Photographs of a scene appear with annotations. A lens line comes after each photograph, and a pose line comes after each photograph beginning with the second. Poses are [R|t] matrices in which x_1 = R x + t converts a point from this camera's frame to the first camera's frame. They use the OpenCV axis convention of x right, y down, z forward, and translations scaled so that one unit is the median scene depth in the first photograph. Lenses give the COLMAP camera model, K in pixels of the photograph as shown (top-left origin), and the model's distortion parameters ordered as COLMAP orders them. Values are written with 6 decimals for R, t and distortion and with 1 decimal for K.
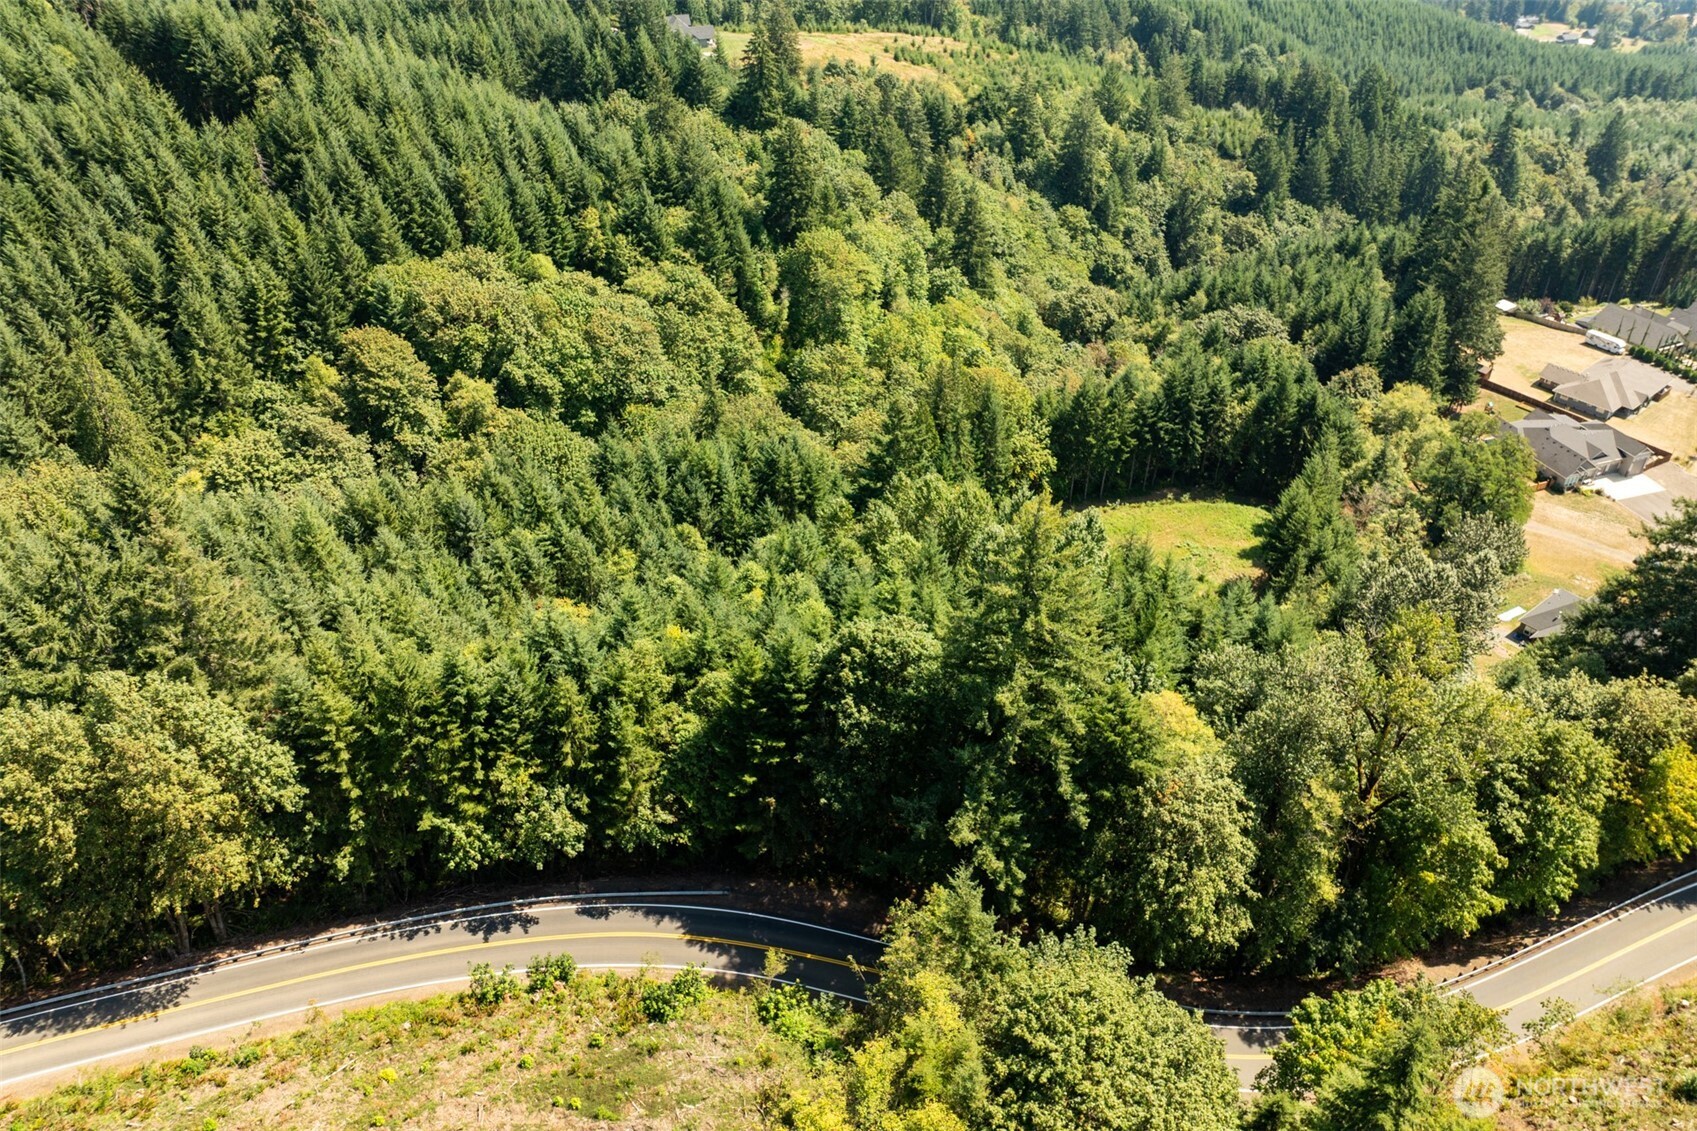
lens RADIAL K [[1213.0, 0, 849.9], [0, 1213.0, 569.4], [0, 0, 1]] dist [-0.043641, 0.023992]
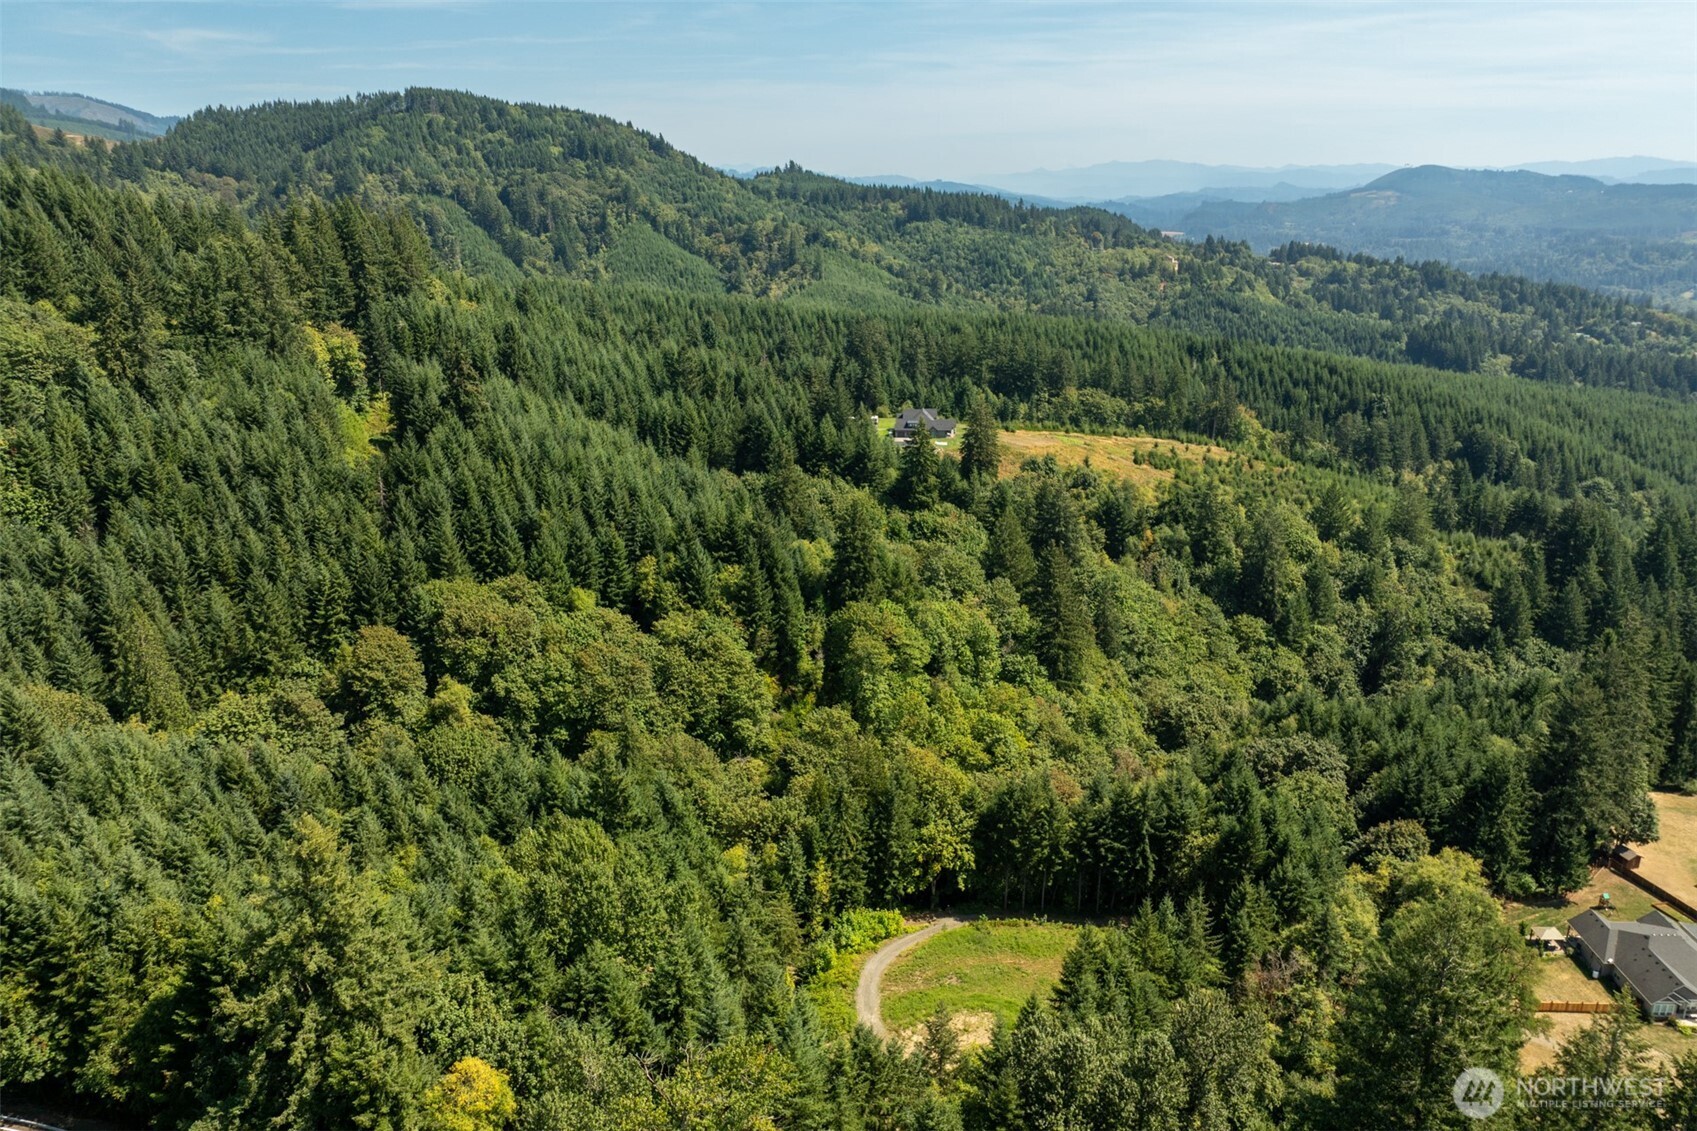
lens RADIAL K [[1213.0, 0, 849.3], [0, 1213.0, 562.9], [0, 0, 1]] dist [-0.043641, 0.023992]
pose [[0.930262, 0.105570, -0.351380, 0.334943], [-0.206760, 0.941997, -0.264370, -0.031964], [0.303089, 0.318585, 0.898132, 0.041777]]
